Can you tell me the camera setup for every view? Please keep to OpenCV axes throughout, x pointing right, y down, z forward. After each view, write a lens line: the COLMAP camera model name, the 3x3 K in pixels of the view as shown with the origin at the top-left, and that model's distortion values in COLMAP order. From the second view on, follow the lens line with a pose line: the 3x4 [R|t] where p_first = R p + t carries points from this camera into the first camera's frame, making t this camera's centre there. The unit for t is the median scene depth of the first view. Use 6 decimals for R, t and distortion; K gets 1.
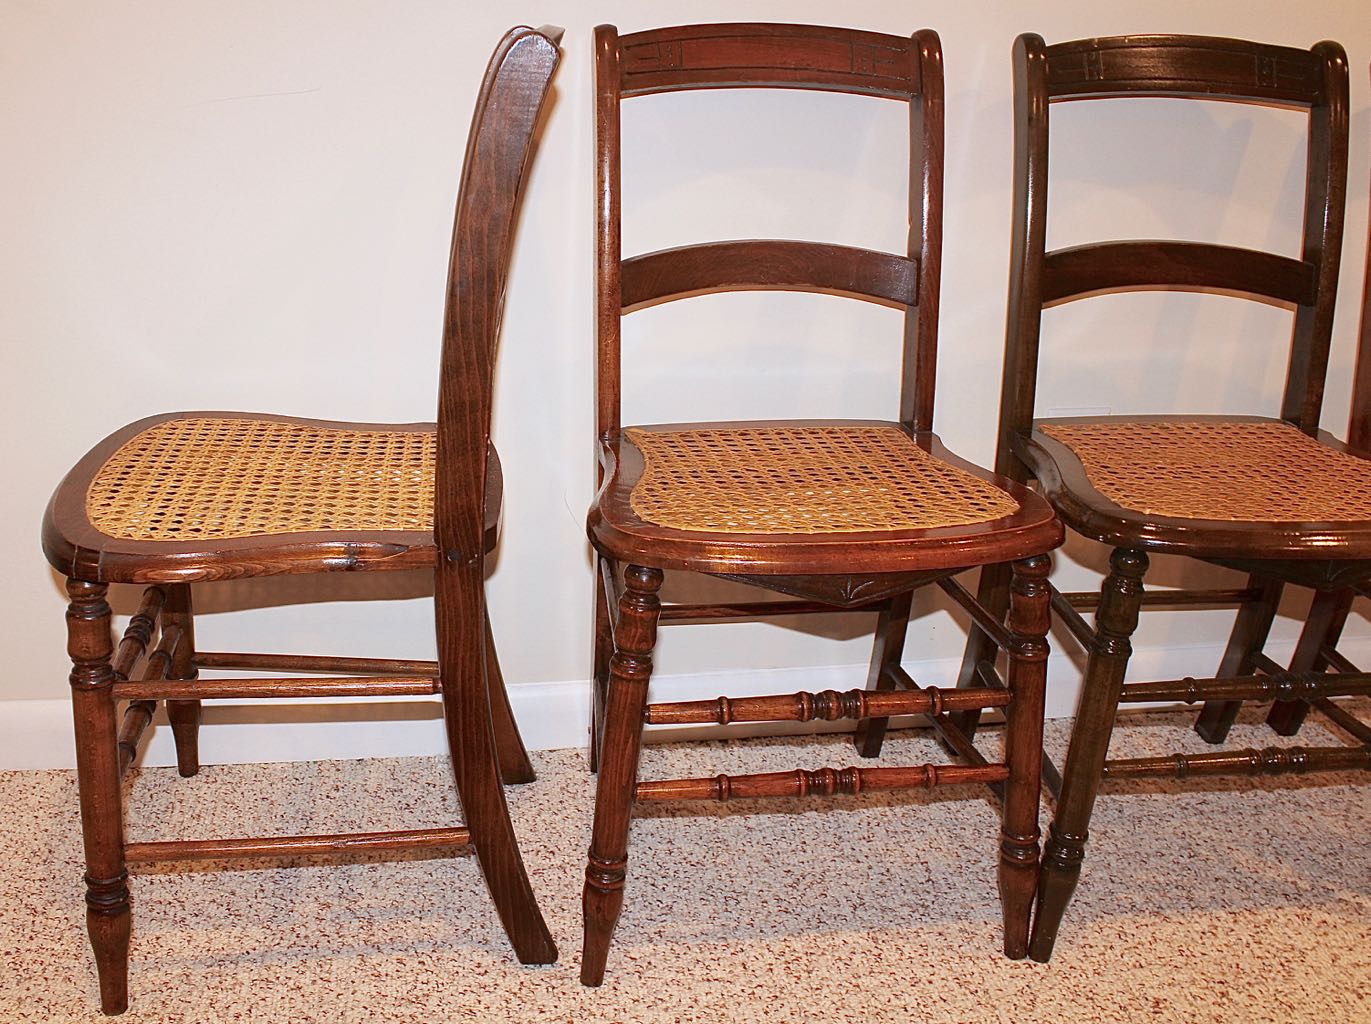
lens RADIAL K [[1231.7, 0, 685.5], [0, 1231.7, 512.0], [0, 0, 1]] dist [-0.117096, 0.010349]
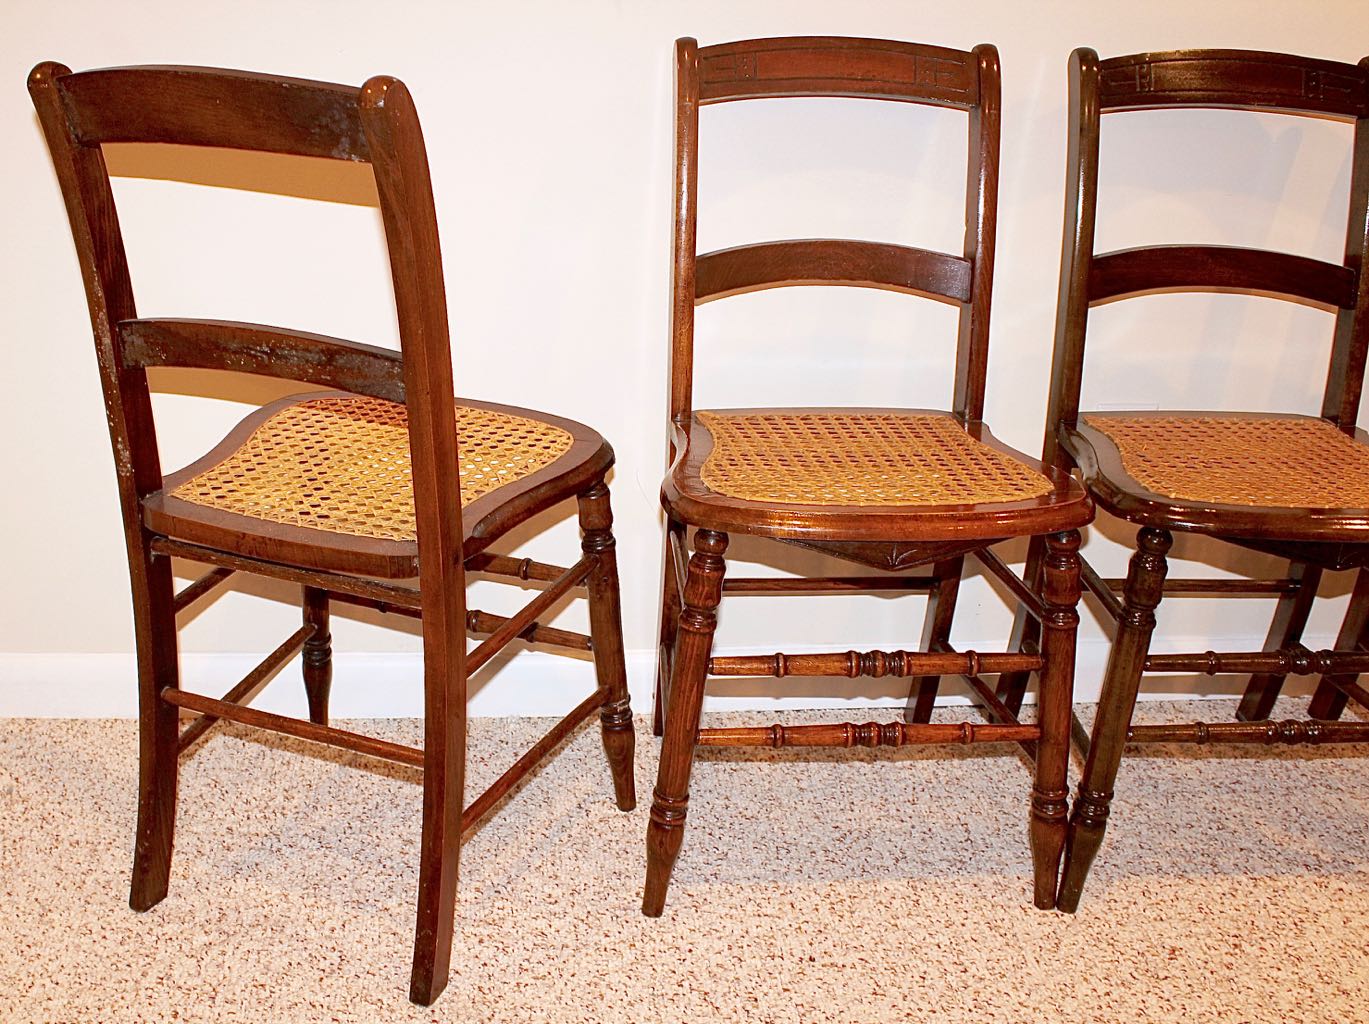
lens RADIAL K [[1268.5, 0, 684.5], [0, 1268.5, 512.0], [0, 0, 1]] dist [-0.097930, 0.001528]
pose [[0.998393, 0.025894, -0.050414, -0.000501], [-0.025814, 0.999664, 0.002236, 0.020189], [0.050455, -0.000931, 0.998726, -0.124641]]
